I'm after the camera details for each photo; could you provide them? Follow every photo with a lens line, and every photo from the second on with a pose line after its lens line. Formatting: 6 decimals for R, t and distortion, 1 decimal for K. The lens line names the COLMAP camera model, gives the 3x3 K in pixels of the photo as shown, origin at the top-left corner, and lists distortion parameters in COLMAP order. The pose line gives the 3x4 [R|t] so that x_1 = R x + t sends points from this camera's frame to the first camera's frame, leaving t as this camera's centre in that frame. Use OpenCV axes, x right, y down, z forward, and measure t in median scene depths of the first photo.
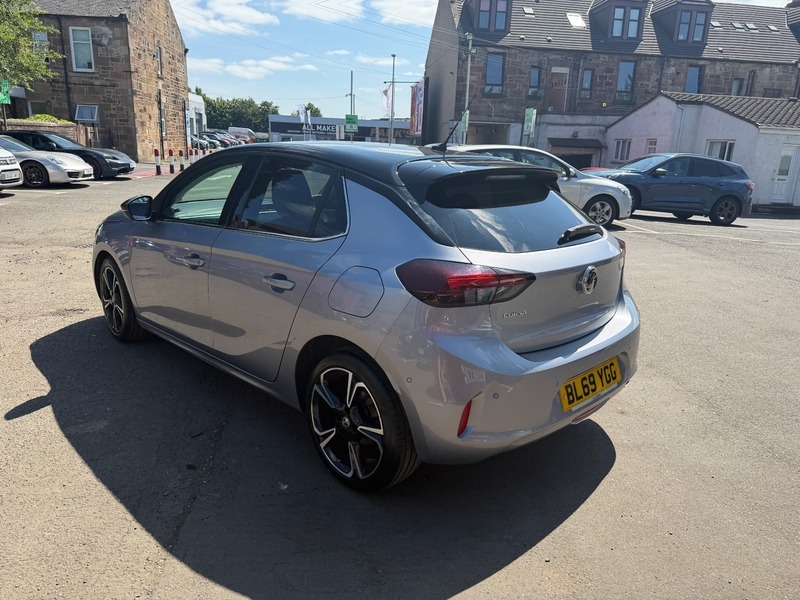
lens RADIAL K [[590.6, 0, 400.0], [0, 590.6, 300.0], [0, 0, 1]] dist [-0.013050, -0.011483]
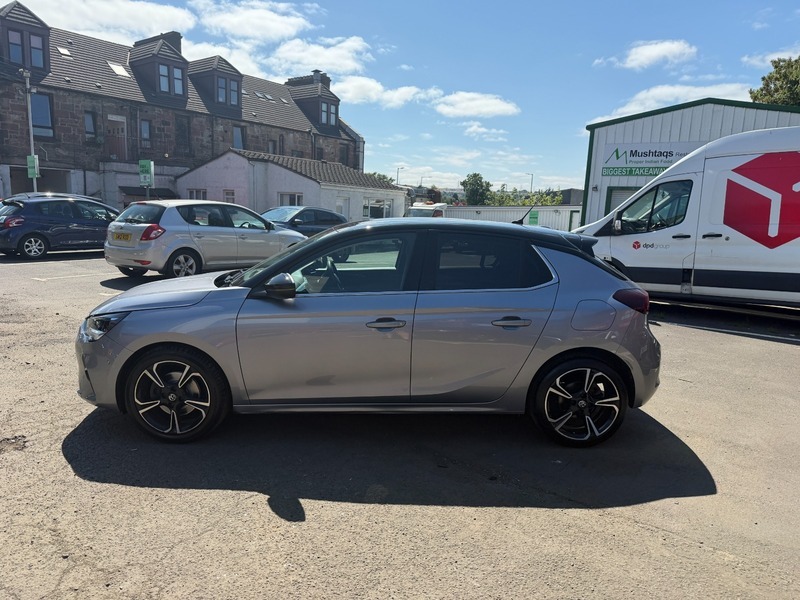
lens RADIAL K [[590.6, 0, 400.0], [0, 590.6, 300.0], [0, 0, 1]] dist [-0.013050, -0.011483]
pose [[0.675964, -0.115896, 0.727764, -0.158641], [0.167391, 0.985889, 0.001526, -0.014881], [-0.717672, 0.120790, 0.685826, 0.027288]]
